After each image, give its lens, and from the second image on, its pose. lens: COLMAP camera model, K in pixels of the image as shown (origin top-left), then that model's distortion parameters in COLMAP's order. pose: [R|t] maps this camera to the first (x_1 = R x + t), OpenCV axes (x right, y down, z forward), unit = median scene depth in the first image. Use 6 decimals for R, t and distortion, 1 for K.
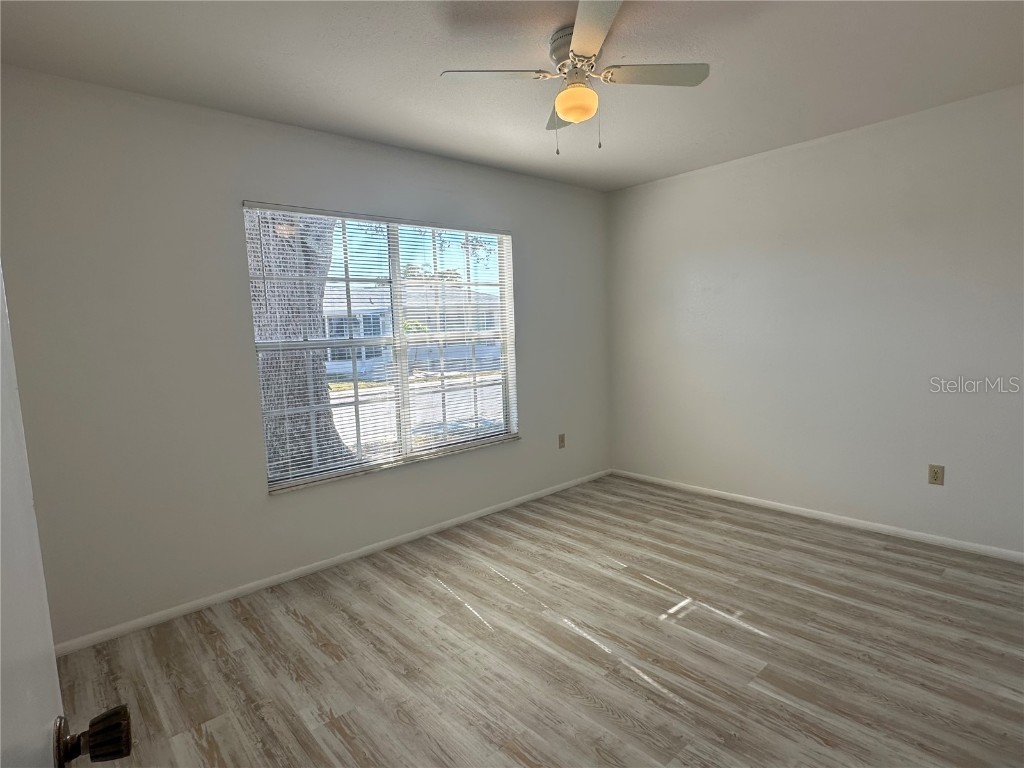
lens RADIAL K [[551.6, 0, 513.1], [0, 551.6, 388.1], [0, 0, 1]] dist [-0.003577, 0.002577]
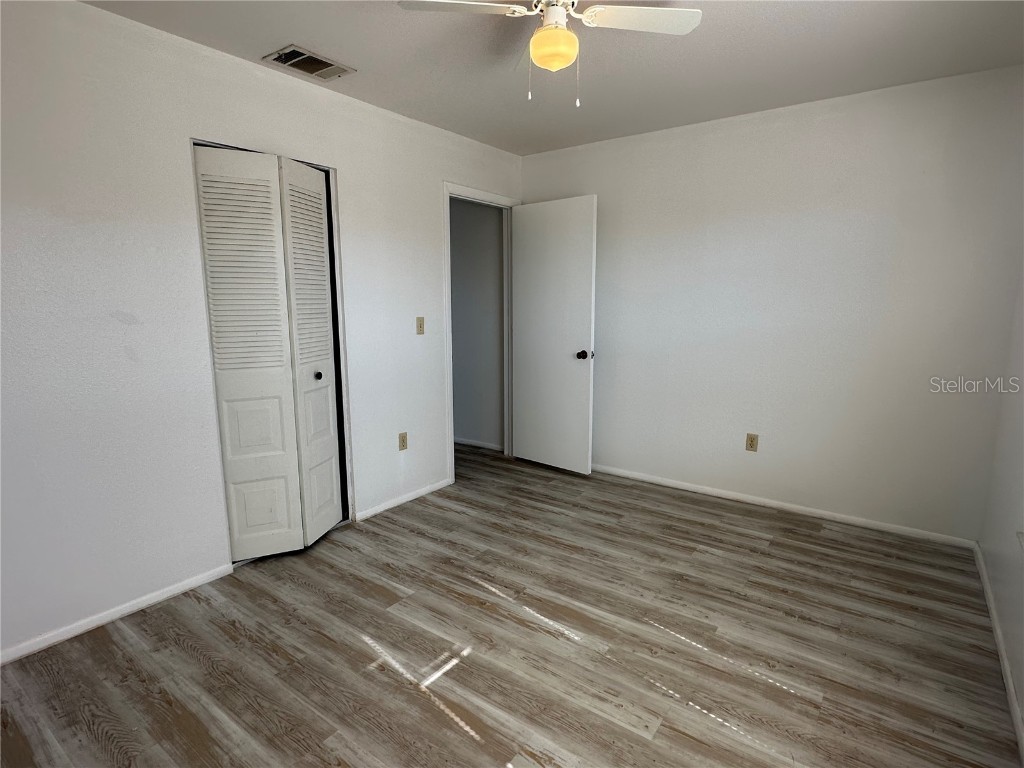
lens RADIAL K [[551.6, 0, 513.1], [0, 551.6, 388.1], [0, 0, 1]] dist [-0.003577, 0.002577]
pose [[-0.978499, 0.070276, -0.193911, 0.349522], [0.014986, 0.961903, 0.272981, -0.211303], [0.205707, 0.264206, -0.942274, 1.767020]]
